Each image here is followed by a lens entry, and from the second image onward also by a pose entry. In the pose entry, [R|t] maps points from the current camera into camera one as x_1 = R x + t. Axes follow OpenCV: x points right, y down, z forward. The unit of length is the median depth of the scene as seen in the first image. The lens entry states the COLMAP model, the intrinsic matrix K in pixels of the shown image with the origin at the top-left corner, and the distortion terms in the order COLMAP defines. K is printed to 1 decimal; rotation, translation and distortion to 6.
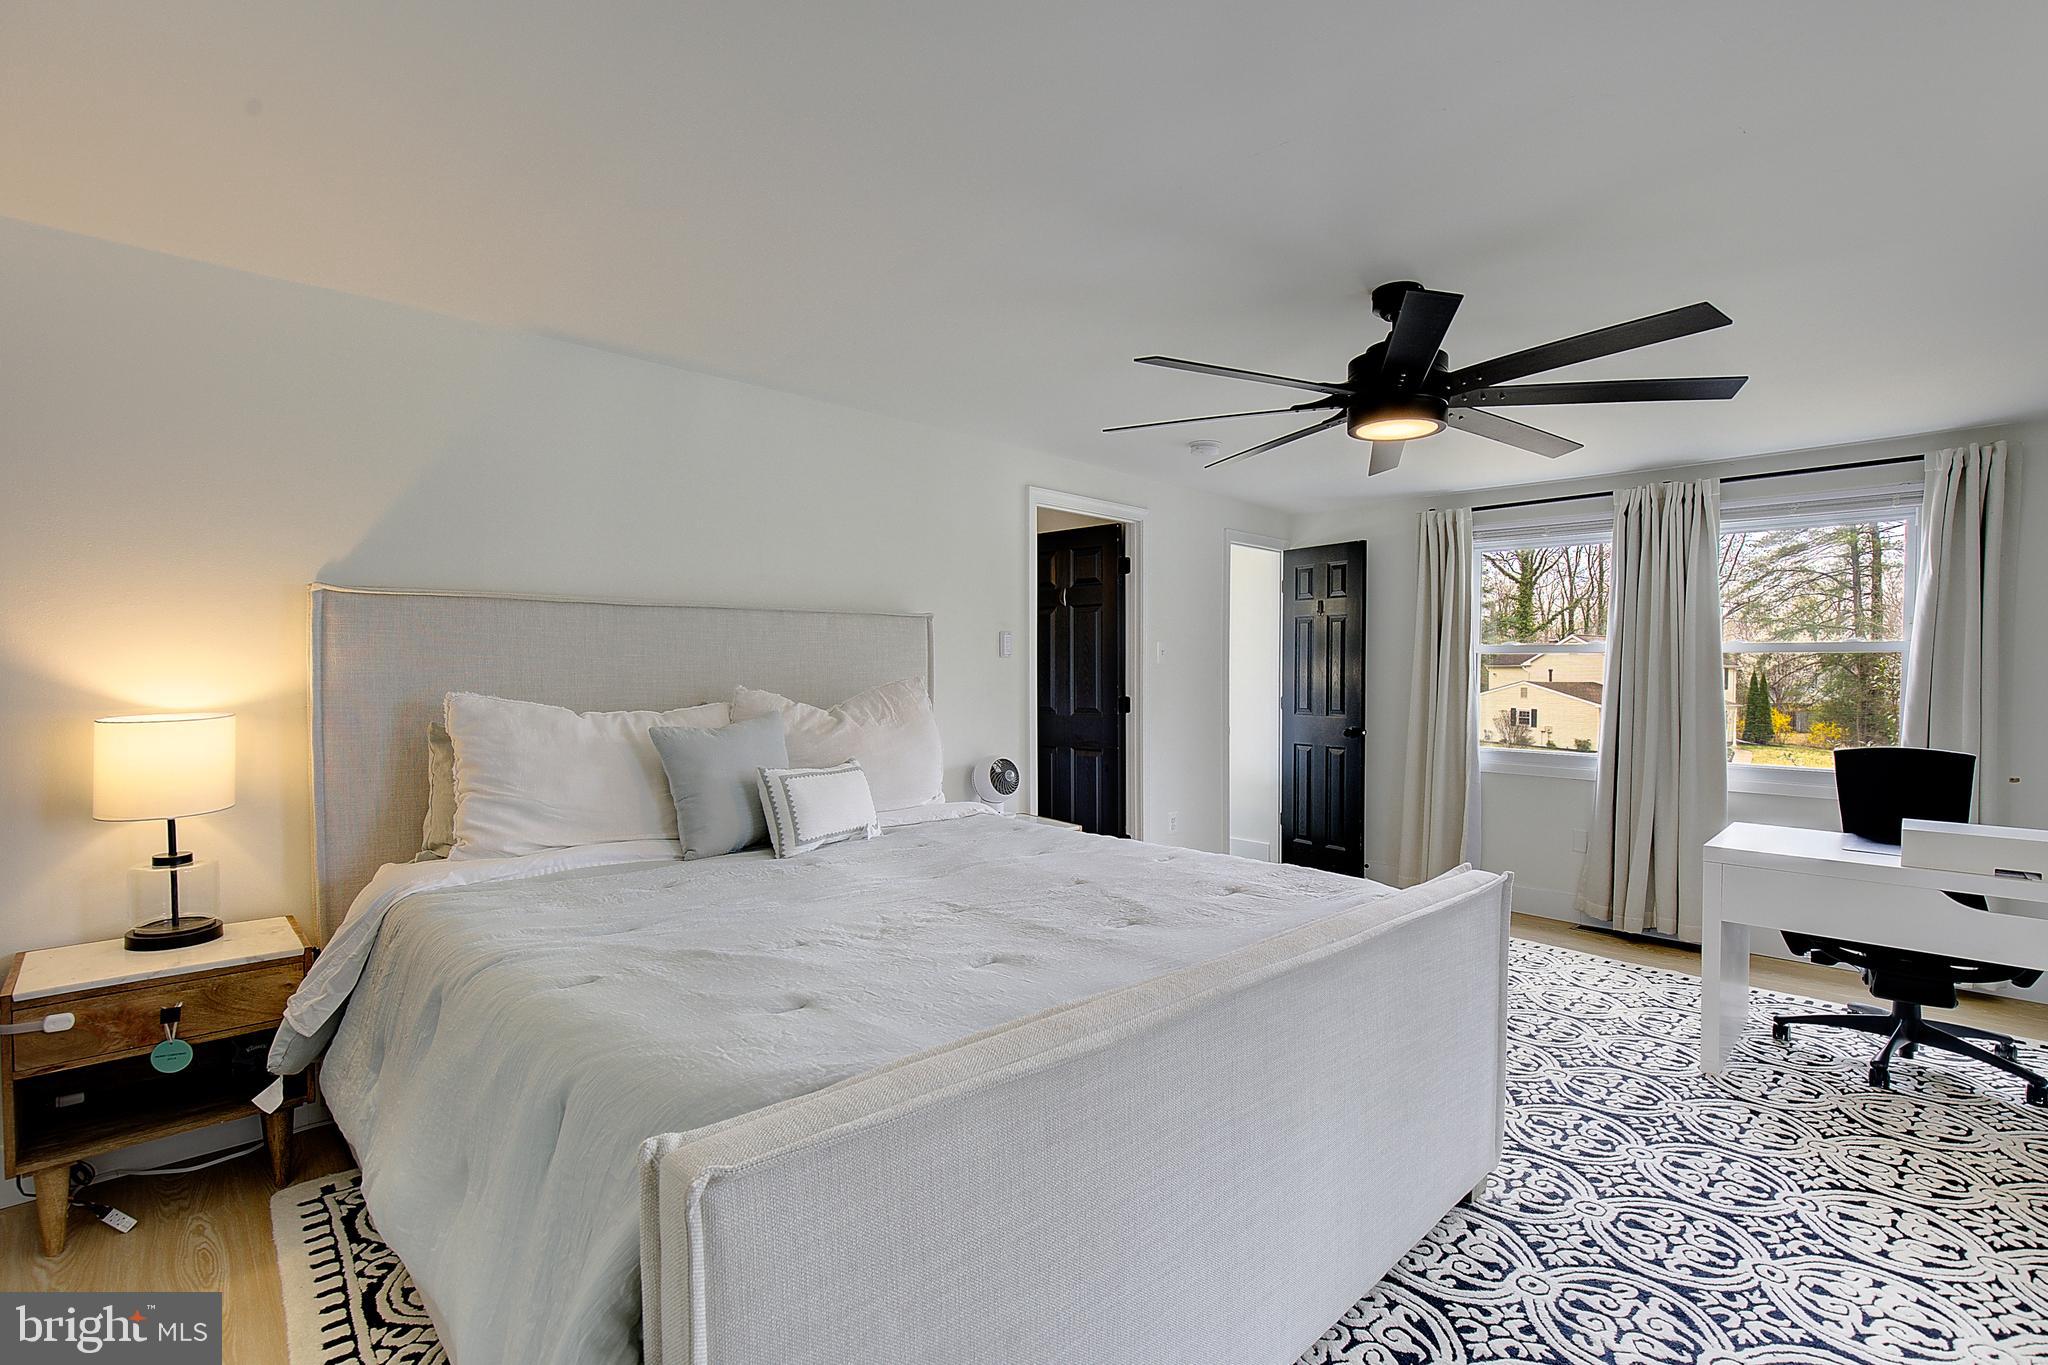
lens RADIAL K [[953.9, 0, 1024.0], [0, 953.9, 682.5], [0, 0, 1]] dist [-0.003166, -0.000349]
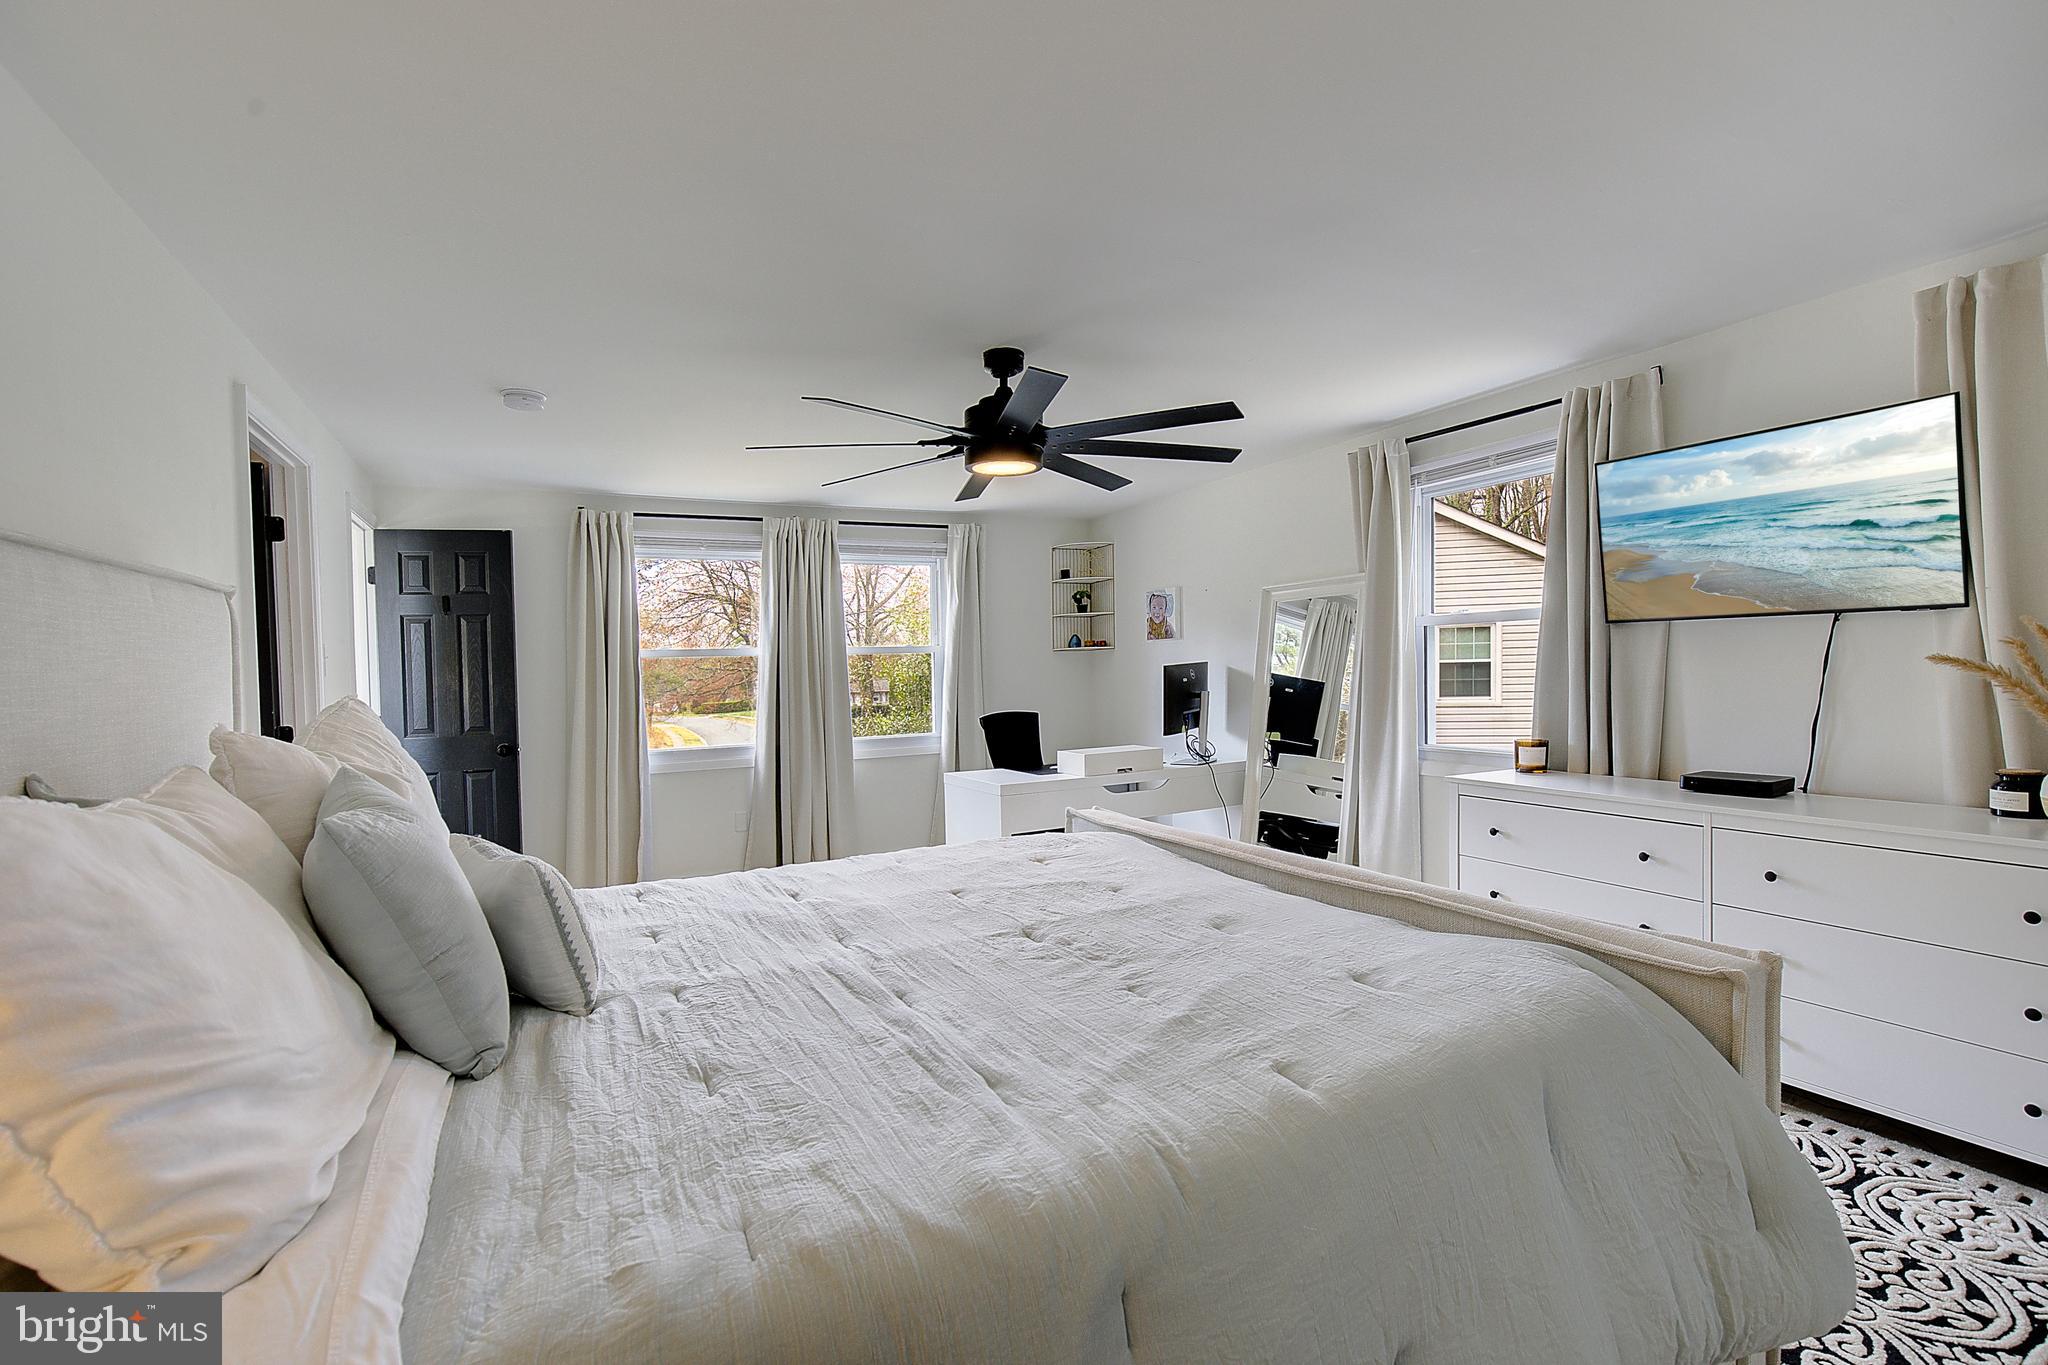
lens RADIAL K [[976.8, 0, 1024.0], [0, 976.8, 682.5], [0, 0, 1]] dist [0.000352, 0.000037]
pose [[0.280123, -0.031327, 0.959453, -0.575949], [0.042779, 0.998882, 0.020125, -0.010115], [-0.959010, 0.035407, 0.281150, 0.444896]]
